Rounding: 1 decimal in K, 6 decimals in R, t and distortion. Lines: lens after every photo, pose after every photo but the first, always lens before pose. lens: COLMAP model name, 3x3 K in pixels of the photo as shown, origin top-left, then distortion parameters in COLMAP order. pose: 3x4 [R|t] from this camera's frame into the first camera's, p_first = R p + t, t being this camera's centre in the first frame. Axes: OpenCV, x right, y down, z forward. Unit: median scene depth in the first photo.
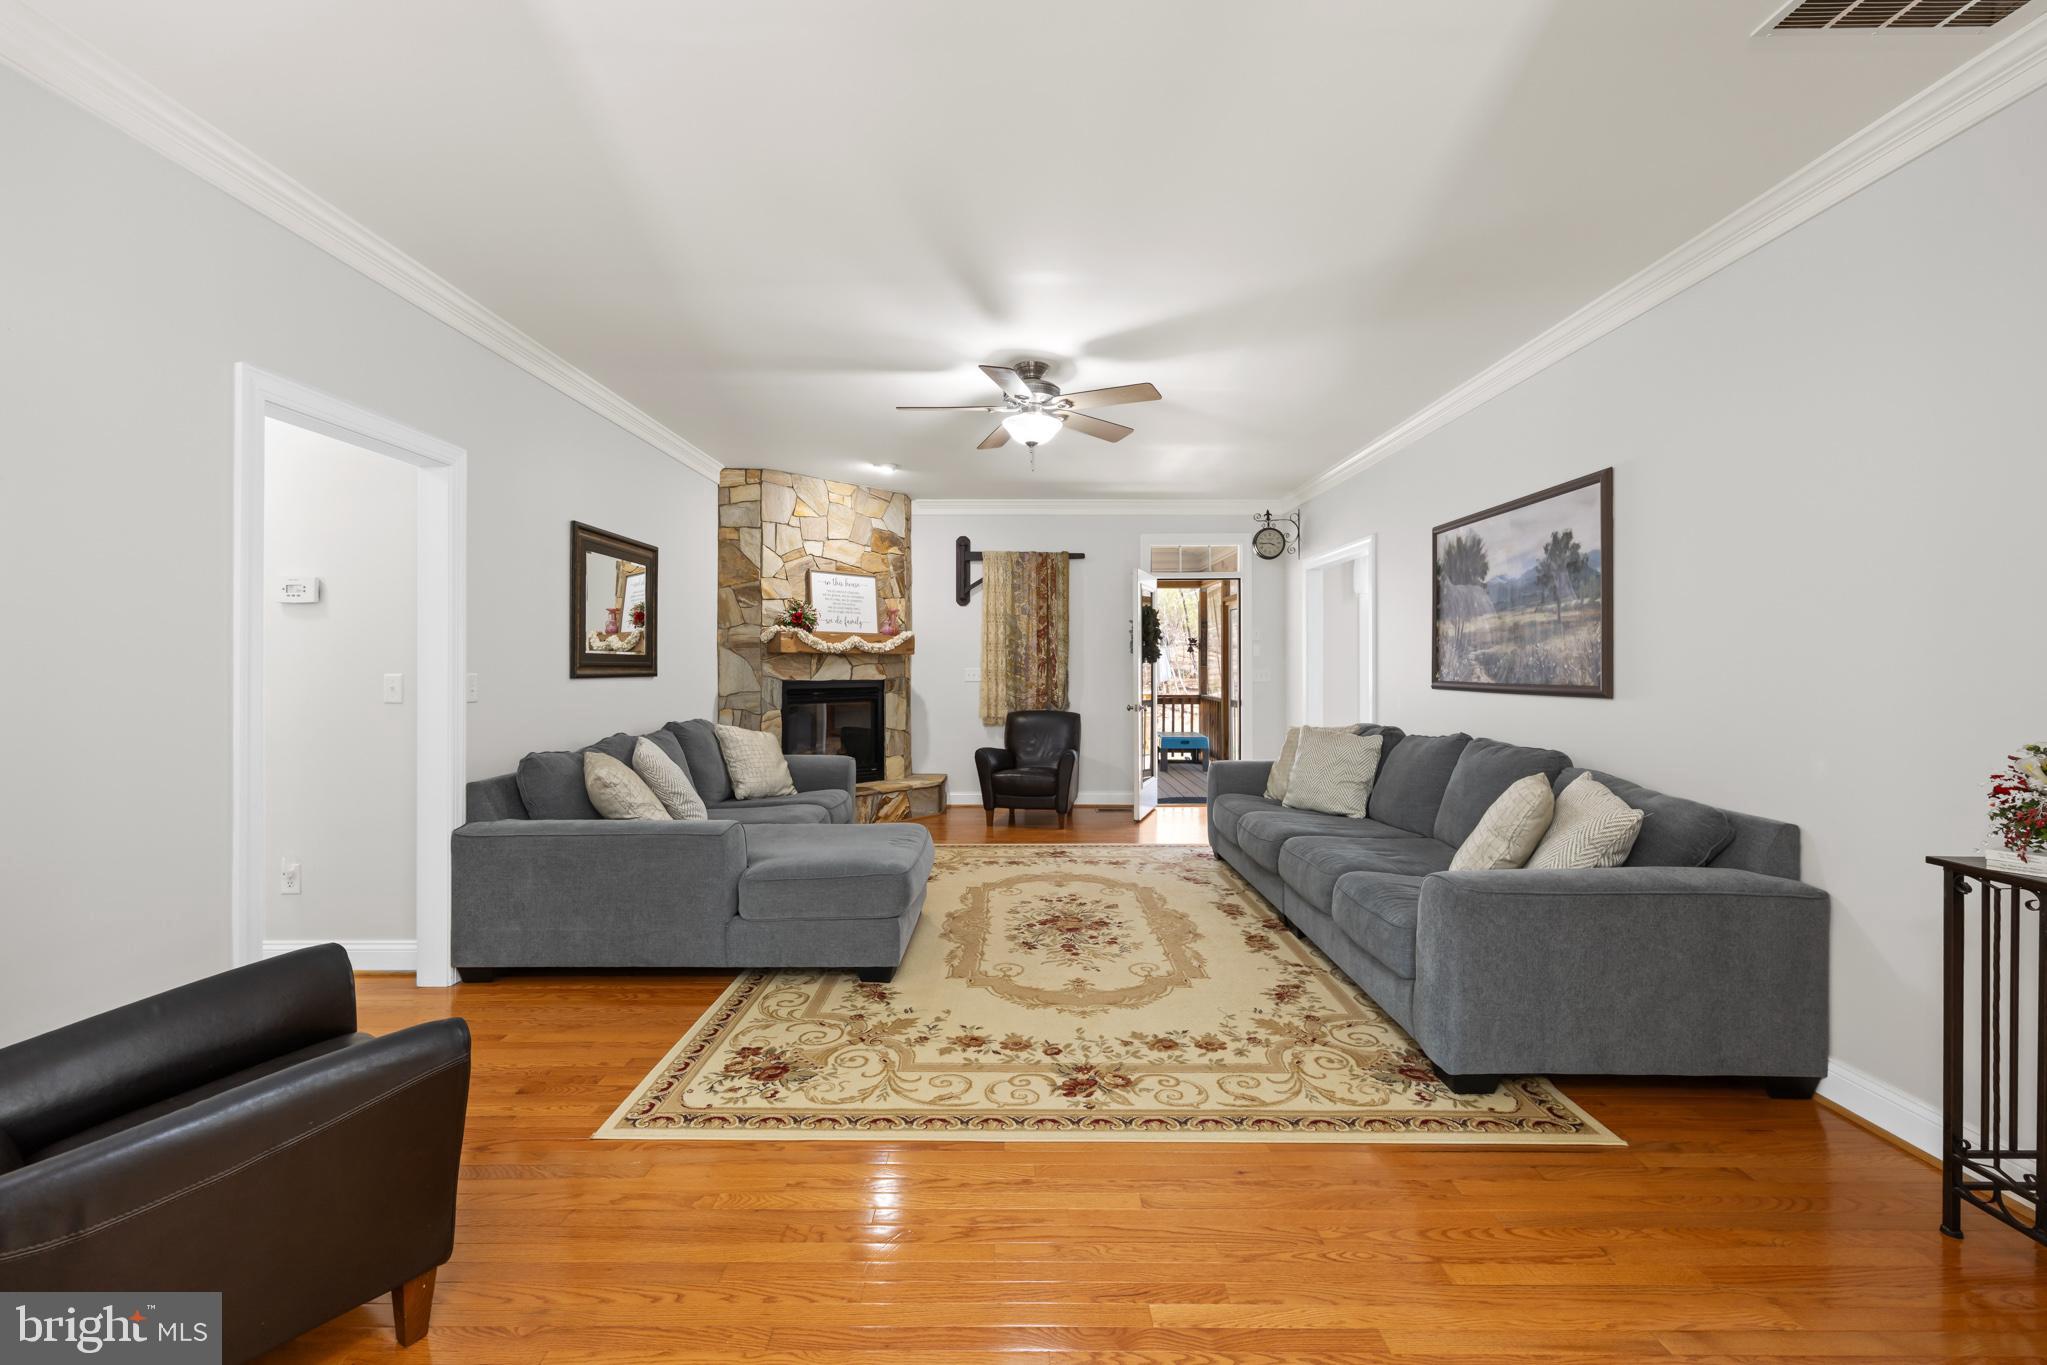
lens RADIAL K [[828.1, 0, 1021.7], [0, 828.1, 674.4], [0, 0, 1]] dist [-0.001442, -0.000108]
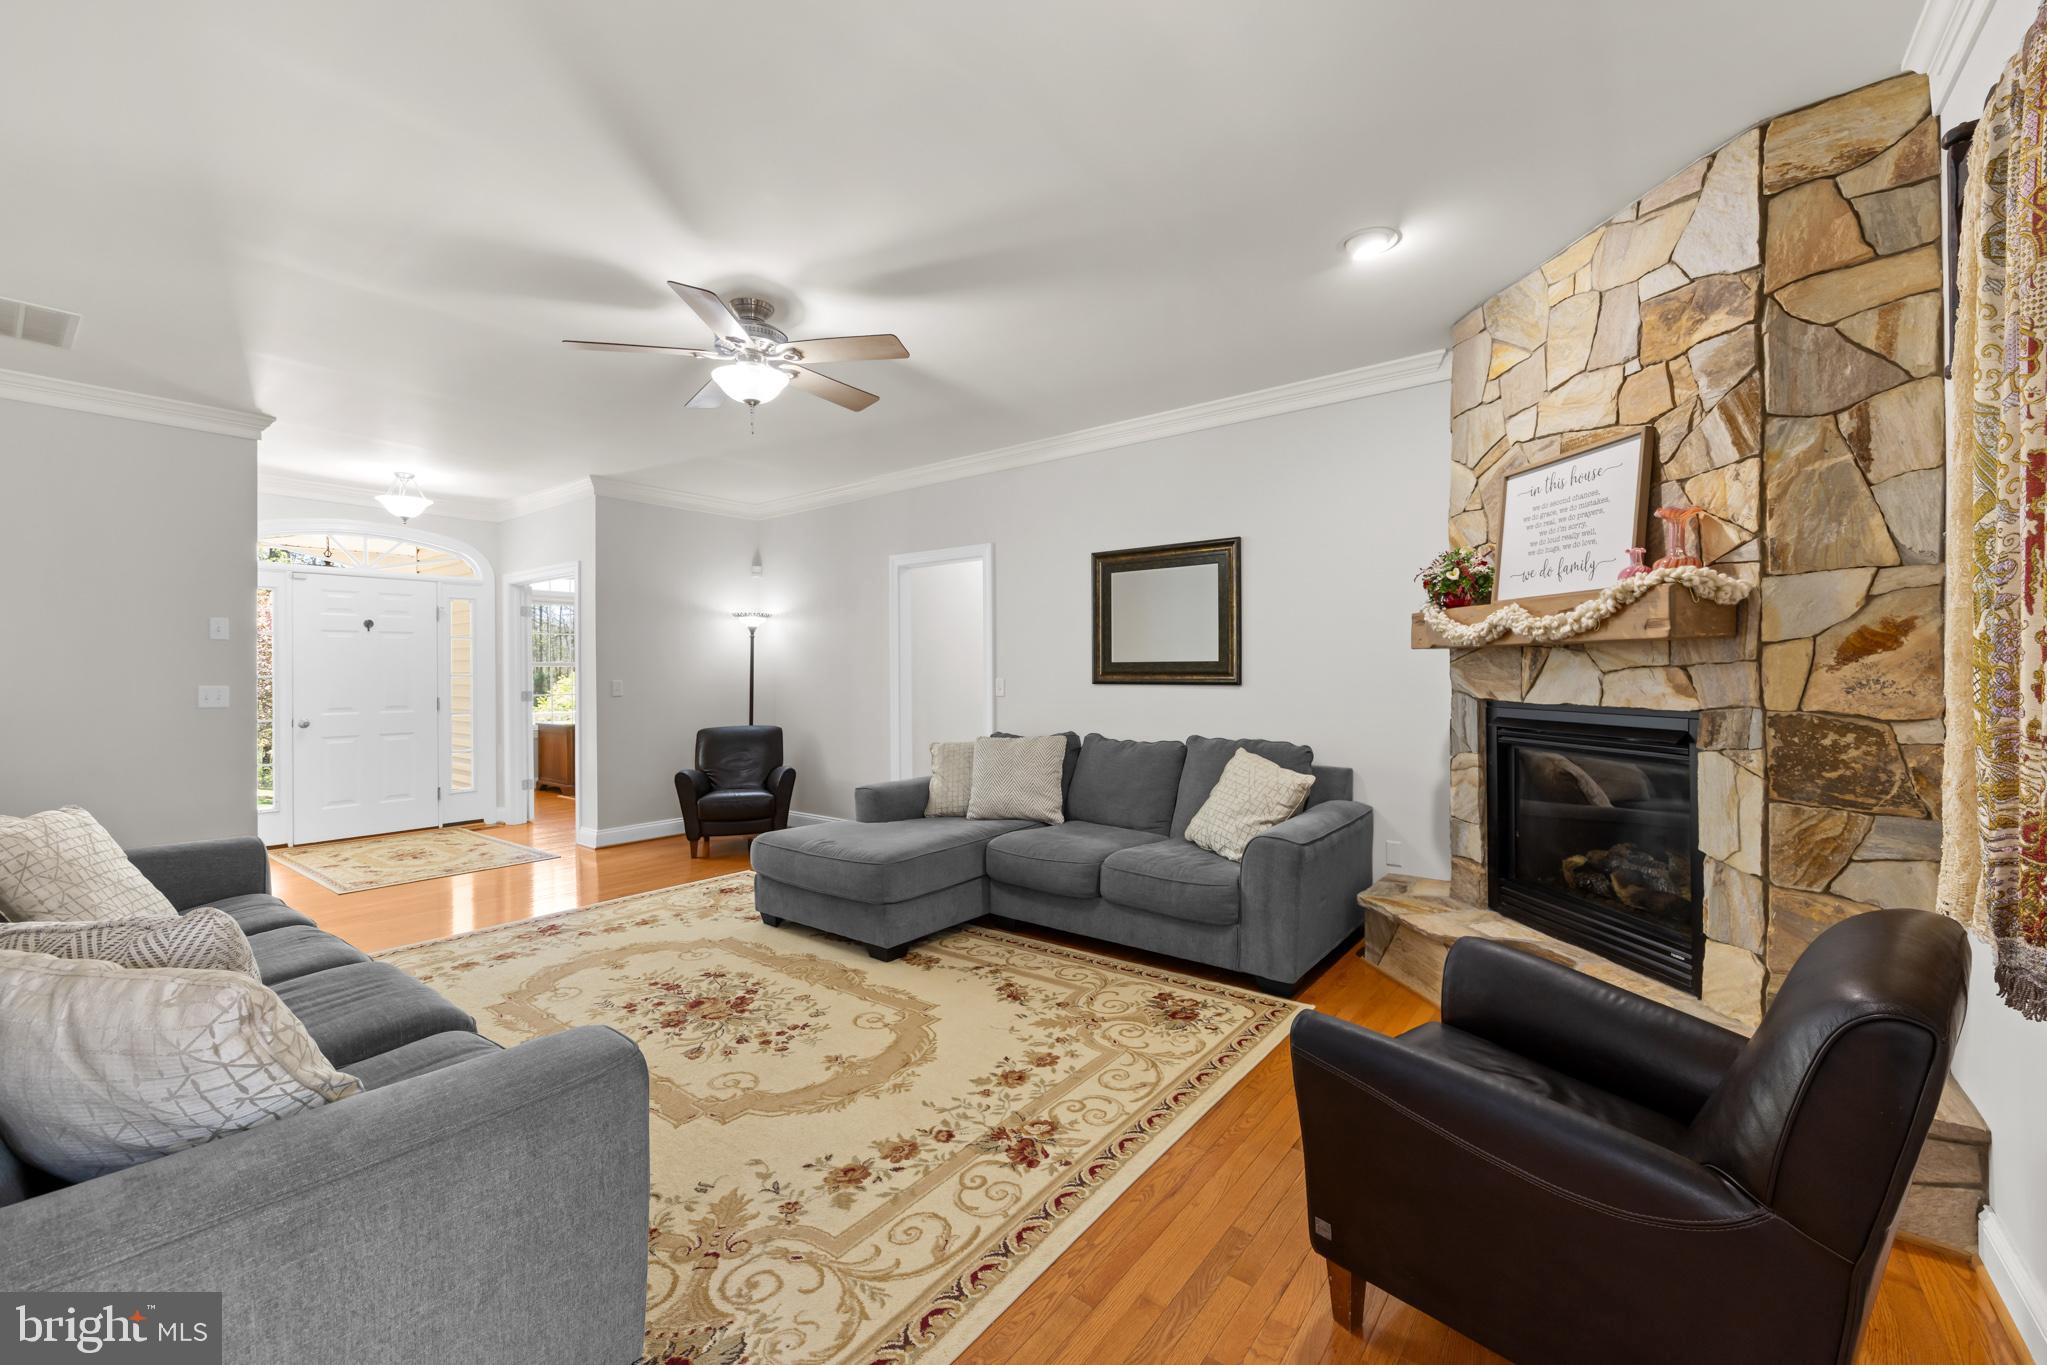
lens RADIAL K [[828.1, 0, 1019.2], [0, 828.1, 674.3], [0, 0, 1]] dist [-0.001442, -0.000108]
pose [[-0.618100, 0.005493, -0.786080, 0.461547], [-0.002333, 0.999958, 0.008823, -0.018836], [0.786096, 0.007288, -0.618062, 1.613467]]
